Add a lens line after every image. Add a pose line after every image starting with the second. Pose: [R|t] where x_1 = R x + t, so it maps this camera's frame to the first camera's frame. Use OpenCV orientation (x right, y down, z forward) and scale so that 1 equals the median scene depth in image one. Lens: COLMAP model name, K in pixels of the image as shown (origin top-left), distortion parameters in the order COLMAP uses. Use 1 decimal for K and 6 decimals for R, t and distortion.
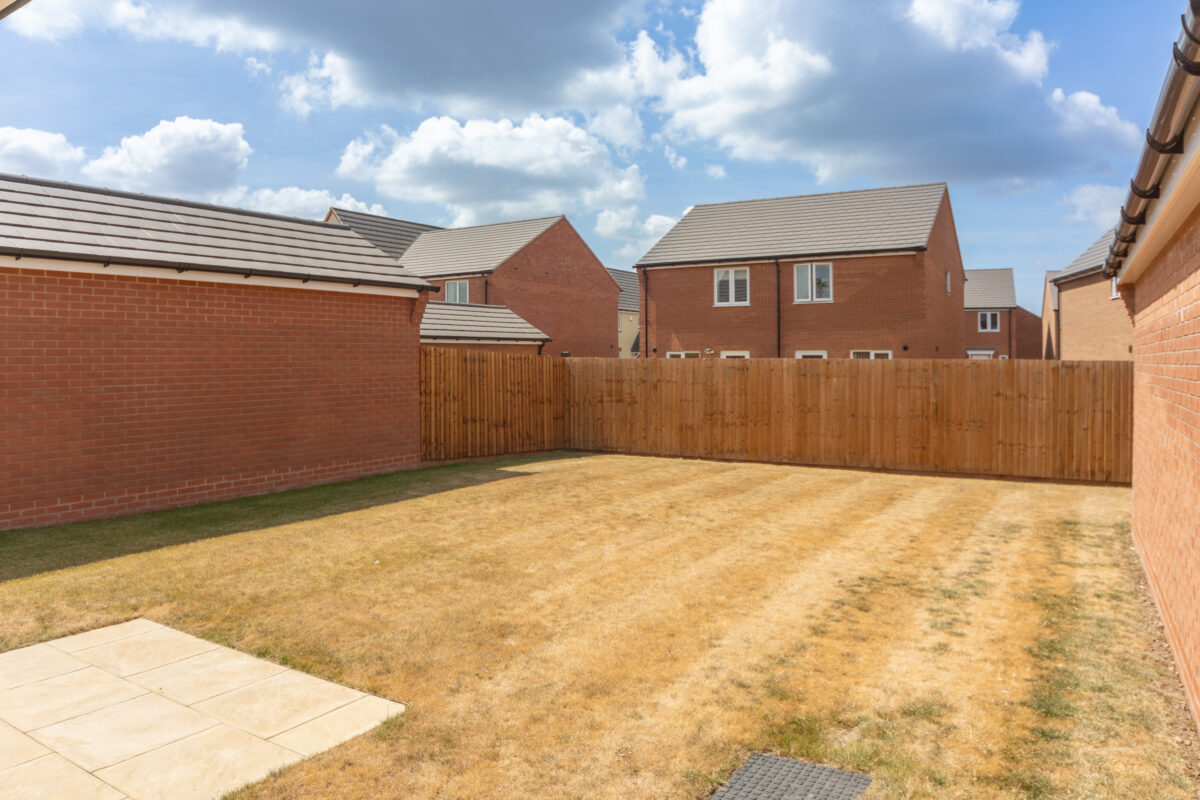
lens RADIAL K [[827.4, 0, 600.0], [0, 827.4, 400.0], [0, 0, 1]] dist [-0.132840, 0.000110]
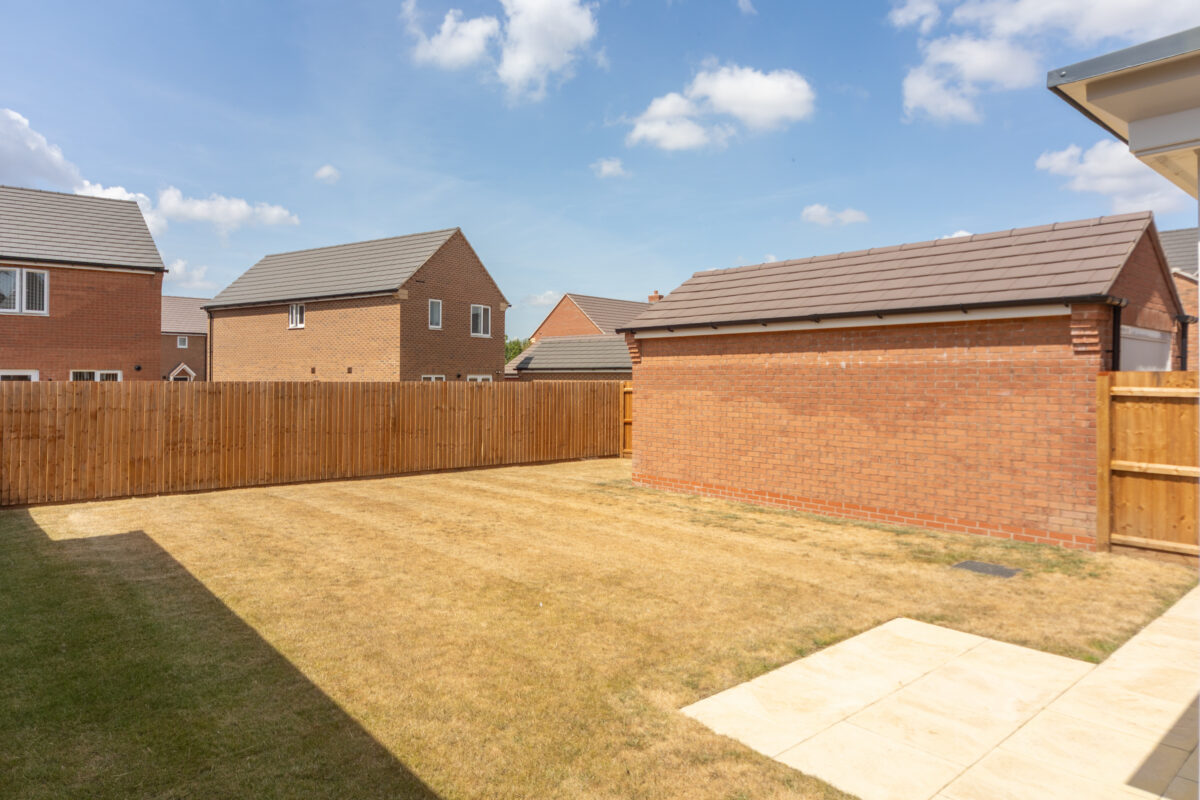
lens RADIAL K [[745.4, 0, 600.0], [0, 745.4, 400.0], [0, 0, 1]] dist [-0.000380, 0.000019]
pose [[0.321907, -0.023763, 0.946473, -0.290226], [0.044766, 0.998949, 0.009855, -0.010232], [-0.945712, 0.039197, 0.322633, 0.180486]]
